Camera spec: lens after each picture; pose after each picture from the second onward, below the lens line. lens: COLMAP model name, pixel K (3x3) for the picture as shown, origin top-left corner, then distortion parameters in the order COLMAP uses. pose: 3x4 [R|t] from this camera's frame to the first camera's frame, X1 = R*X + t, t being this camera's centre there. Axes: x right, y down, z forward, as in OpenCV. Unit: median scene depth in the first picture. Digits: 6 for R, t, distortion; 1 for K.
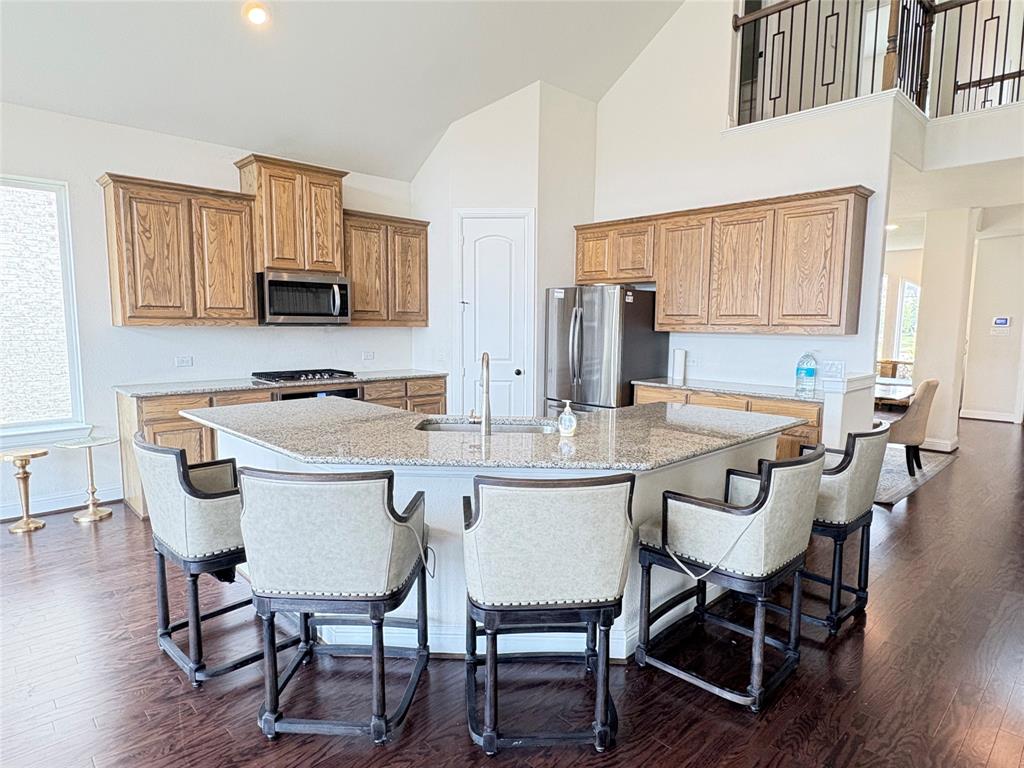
lens RADIAL K [[590.3, 0, 509.1], [0, 590.3, 383.2], [0, 0, 1]] dist [-0.001747, -0.002403]
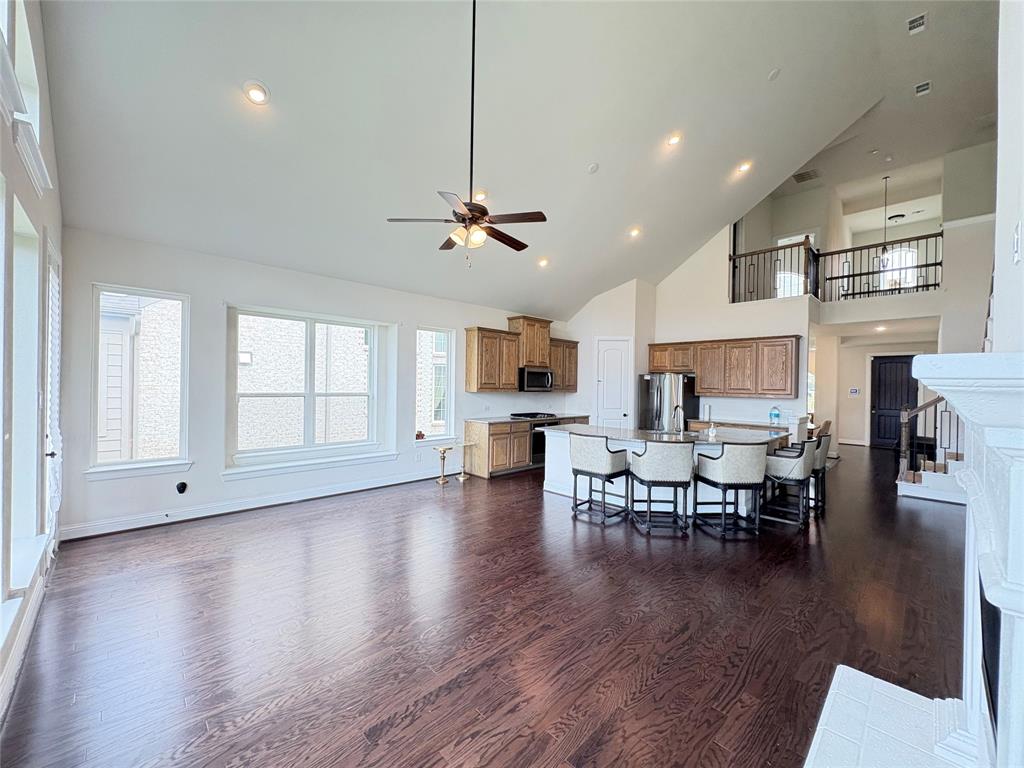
lens RADIAL K [[407.3, 0, 511.2], [0, 407.3, 386.3], [0, 0, 1]] dist [0.001254, -0.000391]
pose [[0.999866, 0.008291, 0.014083, -0.454554], [-0.006827, 0.994863, -0.100996, 0.030984], [-0.014848, 0.100887, 0.994787, -0.459762]]
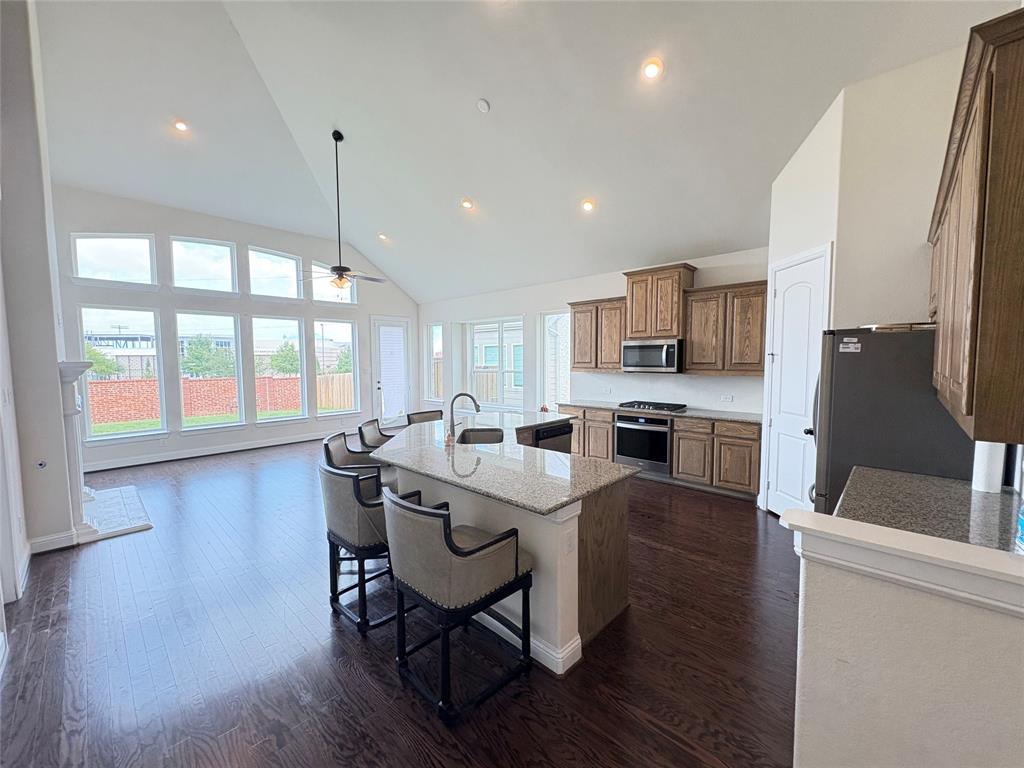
lens RADIAL K [[407.3, 0, 505.0], [0, 407.3, 385.3], [0, 0, 1]] dist [0.001254, -0.000391]
pose [[0.042800, 0.055675, -0.997531, 0.686049], [-0.099819, 0.993689, 0.051177, -0.082955], [0.994085, 0.097382, 0.048088, 0.579427]]
